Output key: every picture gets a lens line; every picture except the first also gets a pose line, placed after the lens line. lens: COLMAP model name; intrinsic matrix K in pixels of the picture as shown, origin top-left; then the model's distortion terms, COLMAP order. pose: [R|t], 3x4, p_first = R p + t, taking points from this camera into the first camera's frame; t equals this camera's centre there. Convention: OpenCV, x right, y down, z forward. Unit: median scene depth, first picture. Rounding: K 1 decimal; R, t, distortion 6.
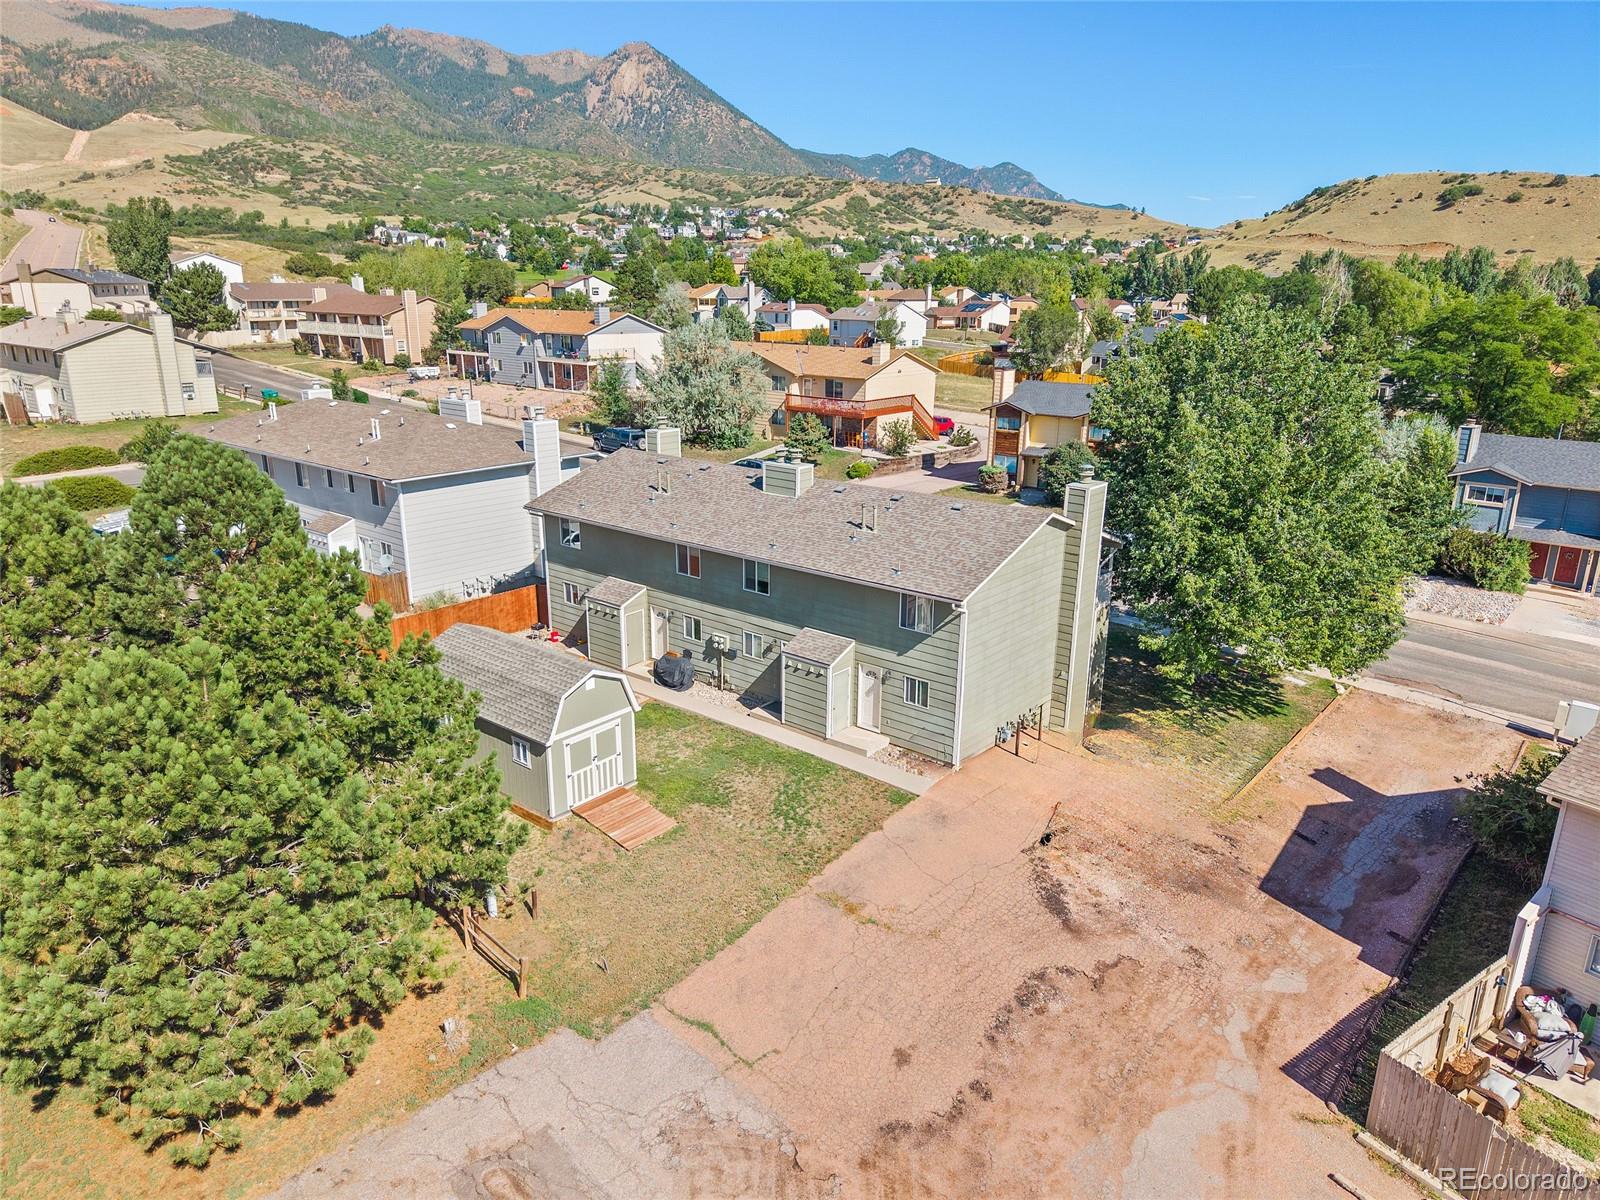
lens RADIAL K [[1089.0, 0, 819.2], [0, 1089.0, 600.0], [0, 0, 1]] dist [0.008422, -0.001770]
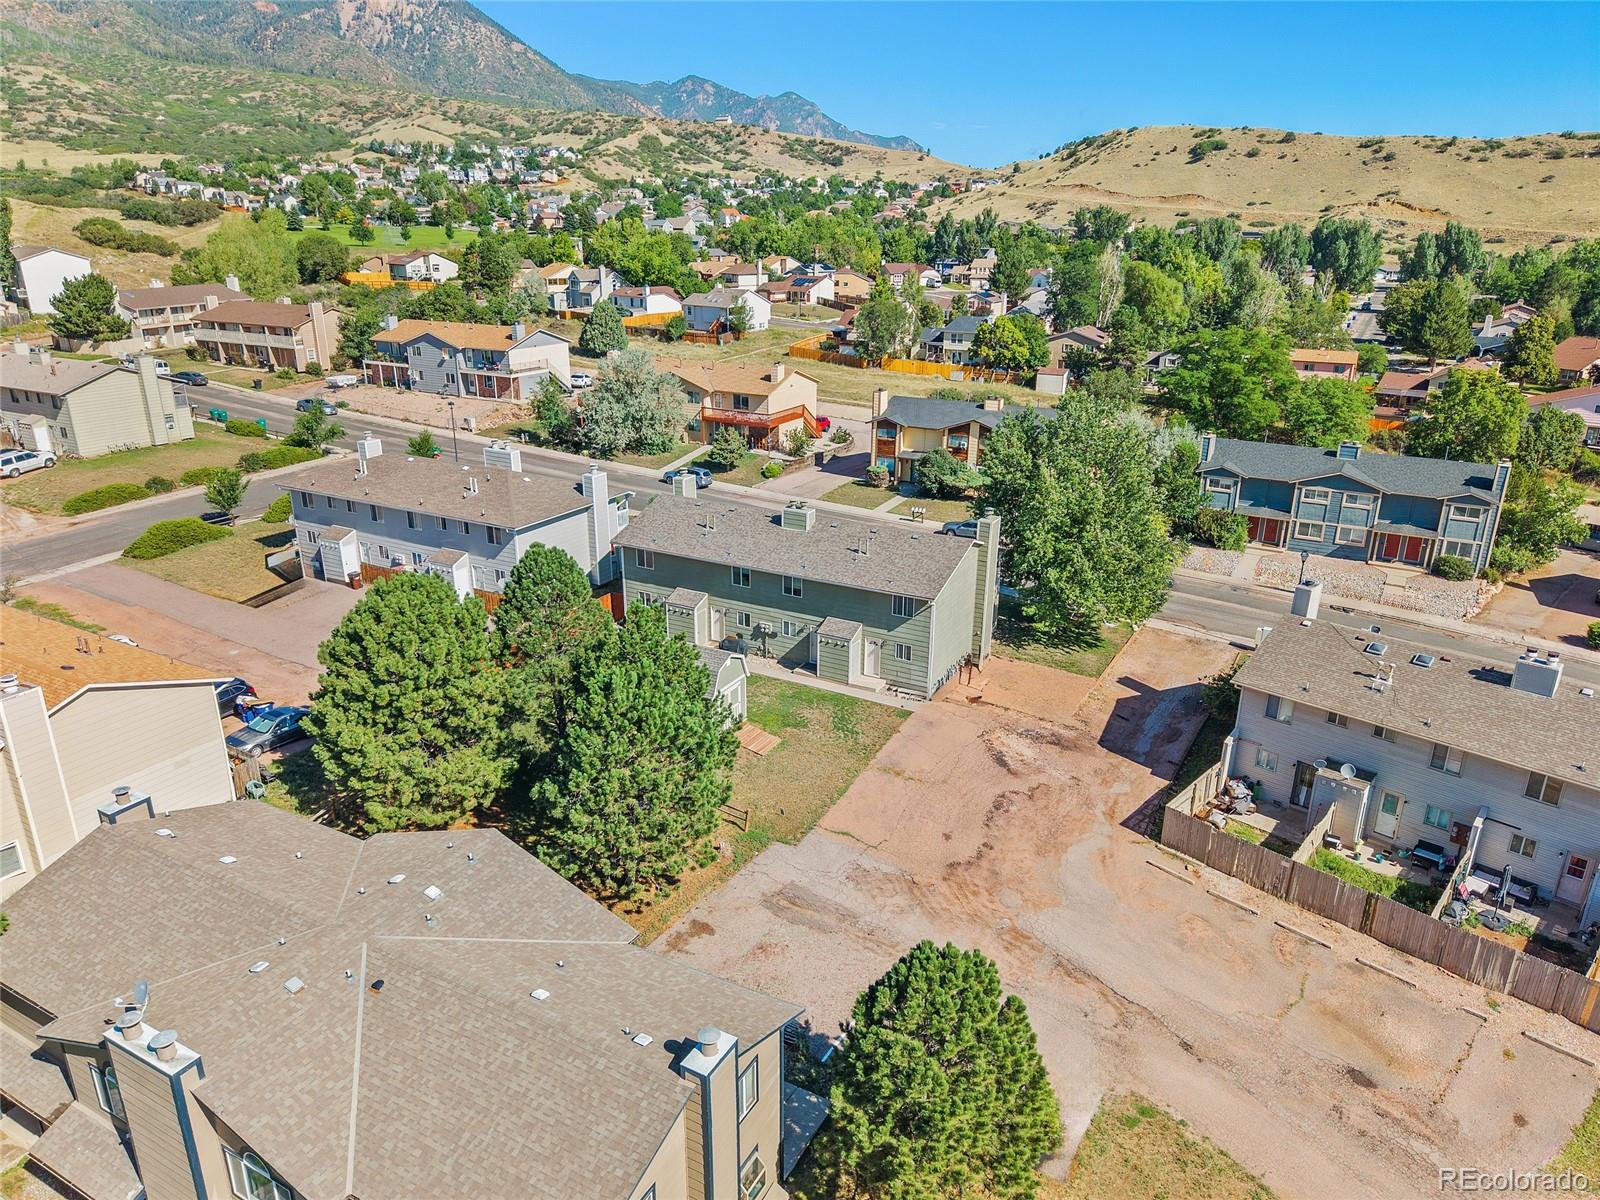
lens RADIAL K [[1092.3, 0, 824.0], [0, 1092.3, 592.4], [0, 0, 1]] dist [0.035551, -0.032370]
pose [[0.981927, -0.063607, 0.178250, -0.130752], [0.054340, 0.996928, 0.056404, -0.043824], [-0.181290, -0.045698, 0.982367, -0.254064]]
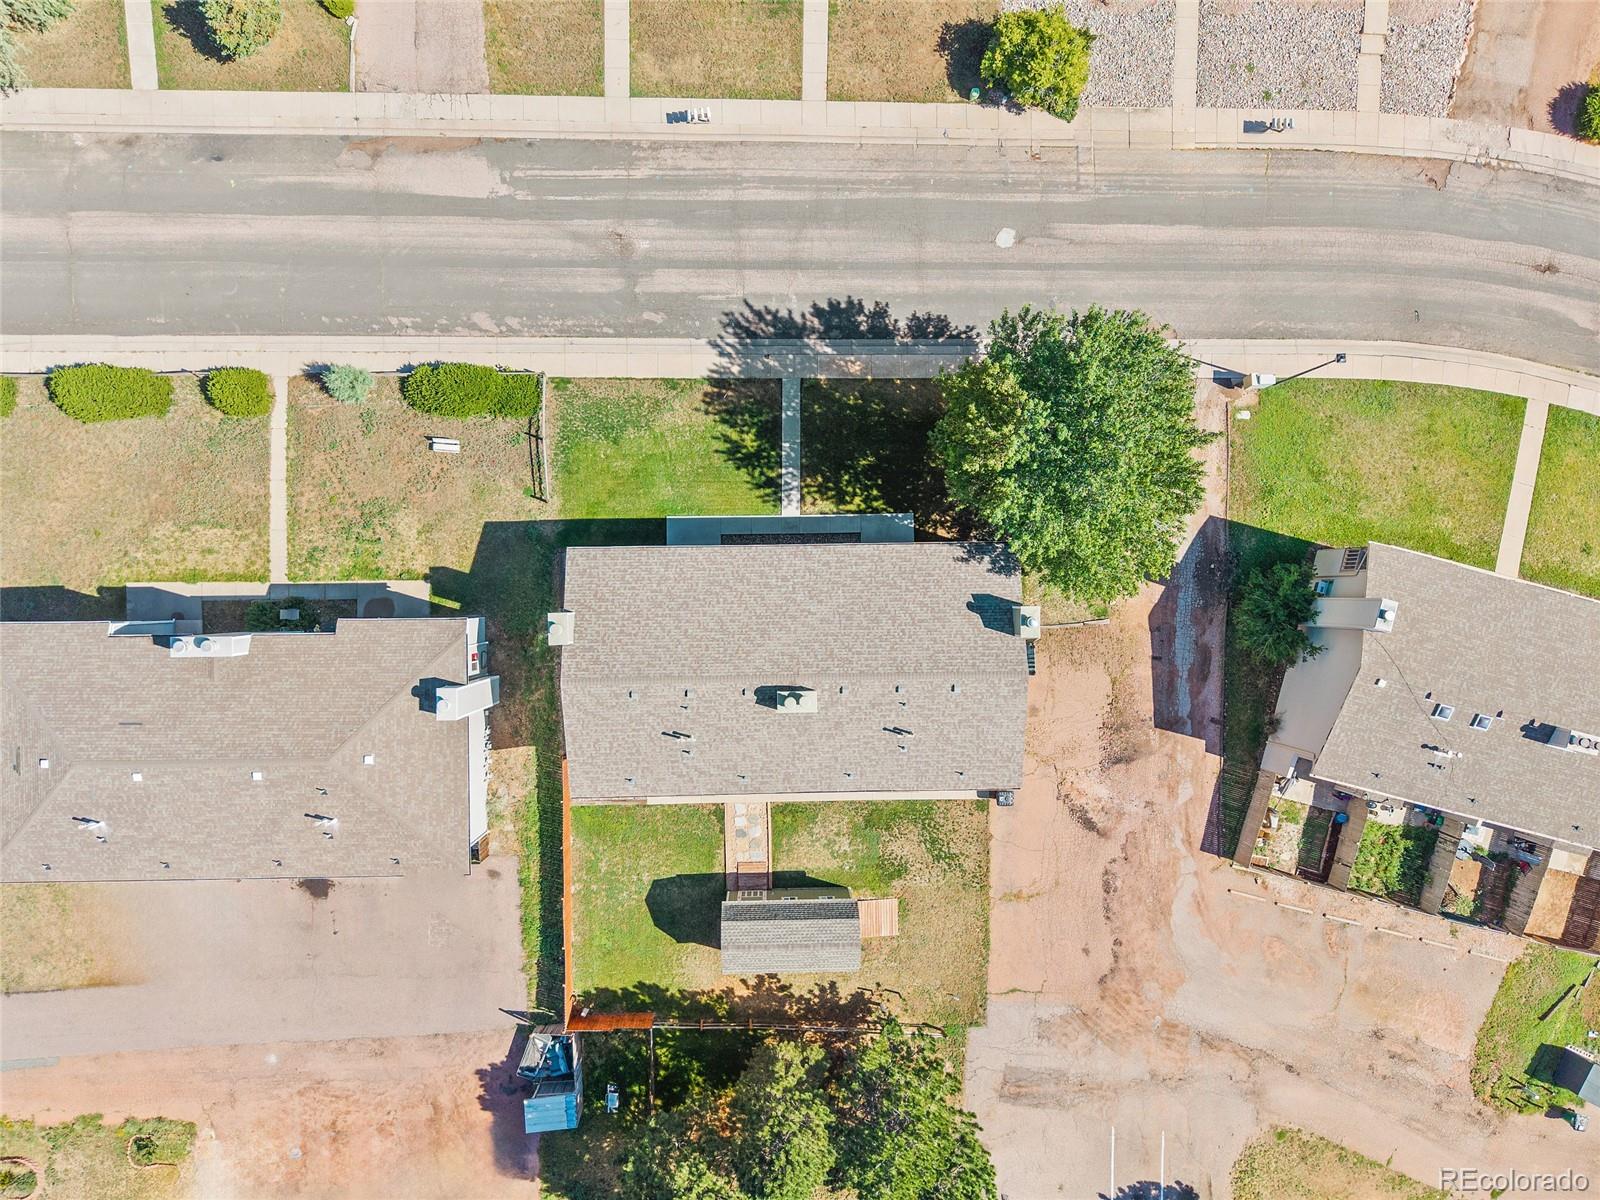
lens RADIAL K [[1089.0, 0, 819.2], [0, 1089.0, 600.0], [0, 0, 1]] dist [0.008422, -0.001770]
pose [[0.774071, -0.632865, 0.017192, 0.018583], [0.144366, 0.202886, 0.968502, -0.605447], [-0.616419, -0.747208, 0.248412, 0.366215]]
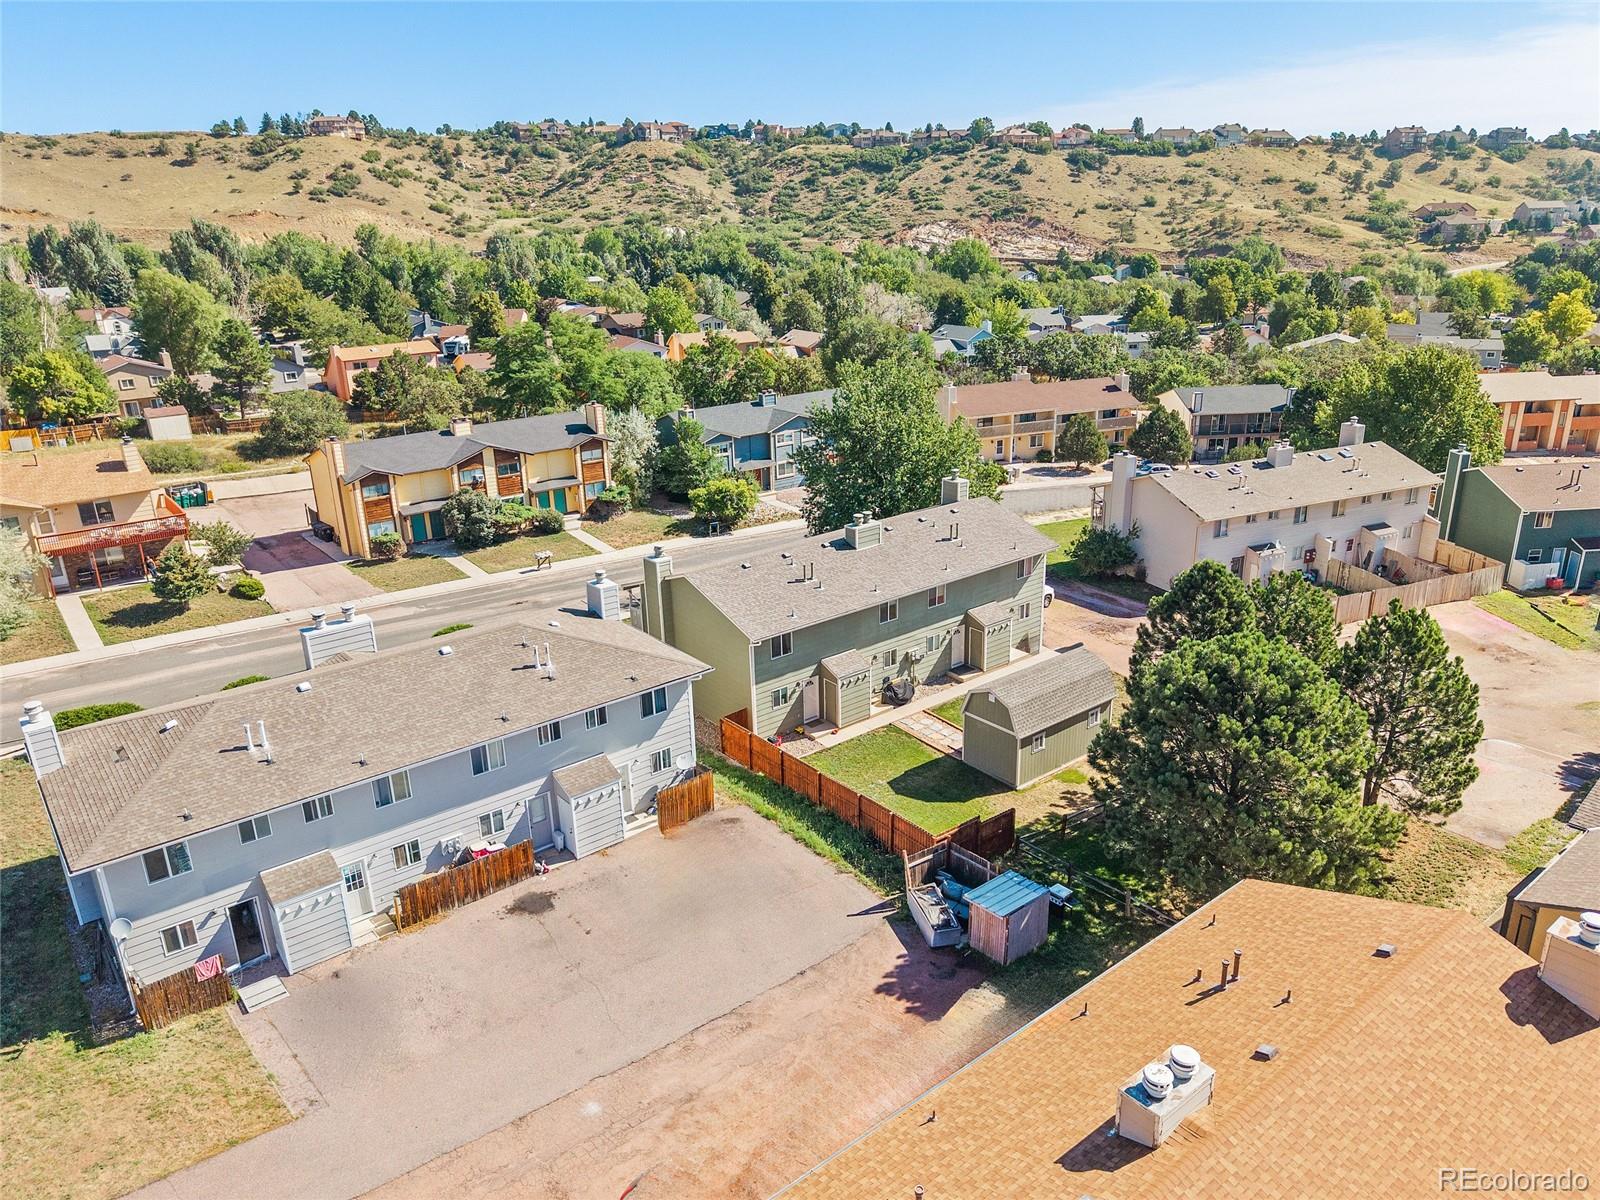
lens RADIAL K [[1092.3, 0, 824.0], [0, 1092.3, 592.4], [0, 0, 1]] dist [0.035551, -0.032370]
pose [[0.200928, -0.340885, 0.918382, -0.632760], [0.295941, 0.914820, 0.274816, -0.208791], [-0.933835, 0.216568, 0.284695, 0.316818]]
